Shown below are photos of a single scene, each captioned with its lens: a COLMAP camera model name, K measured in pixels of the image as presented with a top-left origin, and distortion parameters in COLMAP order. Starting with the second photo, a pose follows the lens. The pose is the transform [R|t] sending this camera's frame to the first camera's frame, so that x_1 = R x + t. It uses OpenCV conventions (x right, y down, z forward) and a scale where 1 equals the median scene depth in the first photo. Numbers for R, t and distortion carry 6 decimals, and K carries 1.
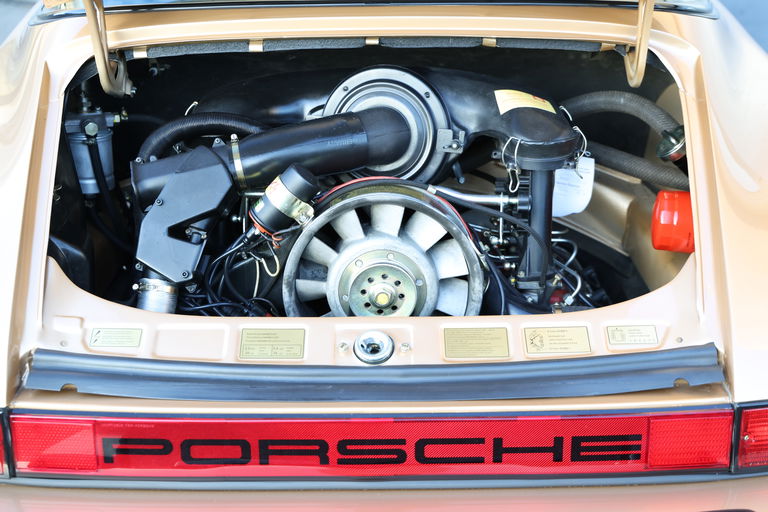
lens RADIAL K [[1234.6, 0, 381.1], [0, 1234.6, 253.3], [0, 0, 1]] dist [0.174519, 0.000000]
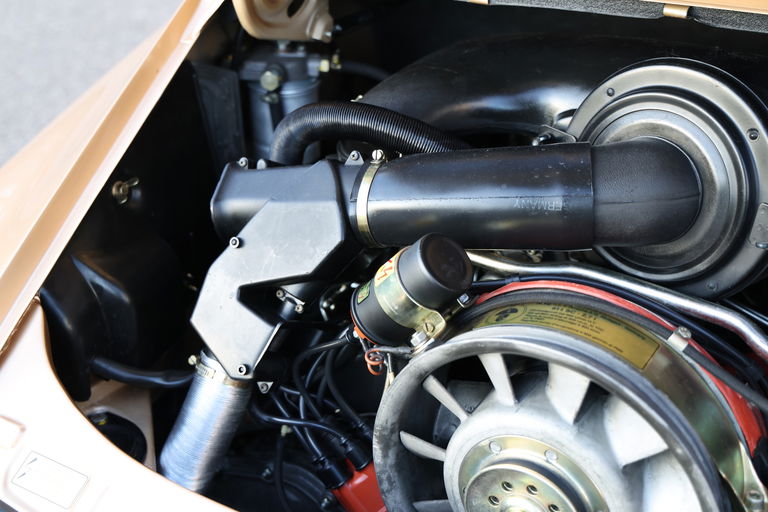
lens RADIAL K [[1086.2, 0, 384.2], [0, 1086.2, 258.2], [0, 0, 1]] dist [0.078011, 0.000000]
pose [[0.858375, 0.239025, -0.453938, 0.130028], [-0.158235, 0.965043, 0.208935, -0.155586], [0.488010, -0.107516, 0.866191, 0.554220]]
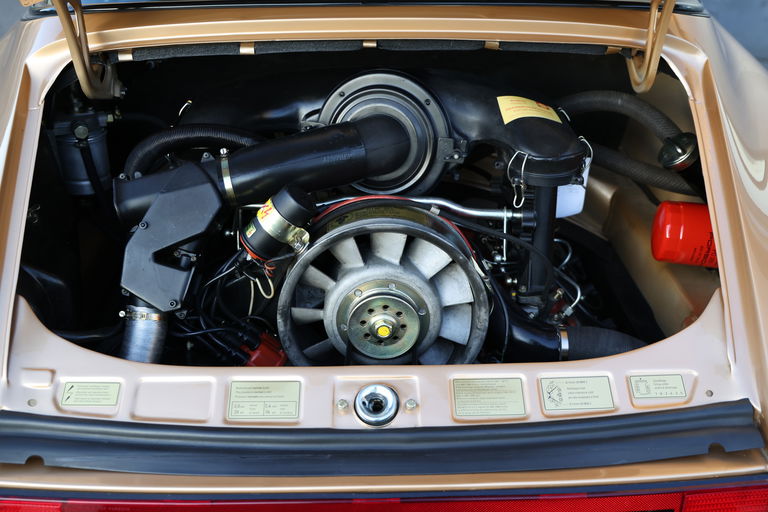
lens RADIAL K [[862.4, 0, 387.5], [0, 862.4, 259.7], [0, 0, 1]] dist [0.053196, 0.000000]
pose [[0.999598, -0.004050, 0.028071, -0.013444], [0.000401, 0.991671, 0.128799, -0.097438], [-0.028359, -0.128736, 0.991273, 0.338776]]
